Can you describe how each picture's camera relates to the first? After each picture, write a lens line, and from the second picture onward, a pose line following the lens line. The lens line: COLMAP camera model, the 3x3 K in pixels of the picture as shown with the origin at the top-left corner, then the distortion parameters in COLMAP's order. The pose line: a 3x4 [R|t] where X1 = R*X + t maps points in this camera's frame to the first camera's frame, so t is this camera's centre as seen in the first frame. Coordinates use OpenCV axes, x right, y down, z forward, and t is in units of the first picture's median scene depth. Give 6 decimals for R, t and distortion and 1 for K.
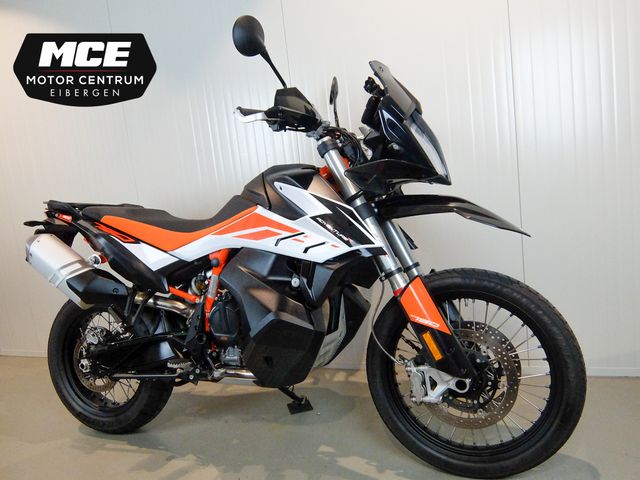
lens RADIAL K [[523.3, 0, 324.4], [0, 523.3, 239.2], [0, 0, 1]] dist [-0.021397, 0.000235]
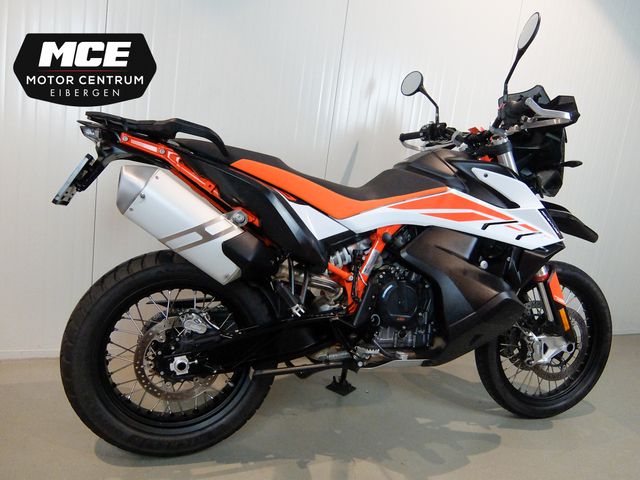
lens RADIAL K [[497.4, 0, 319.6], [0, 497.4, 230.4], [0, 0, 1]] dist [-0.037033, -0.006126]
pose [[0.714317, 0.095442, 0.693283, -1.007878], [-0.107483, 0.993865, -0.026077, 0.075111], [-0.691519, -0.055889, 0.720193, 0.503935]]
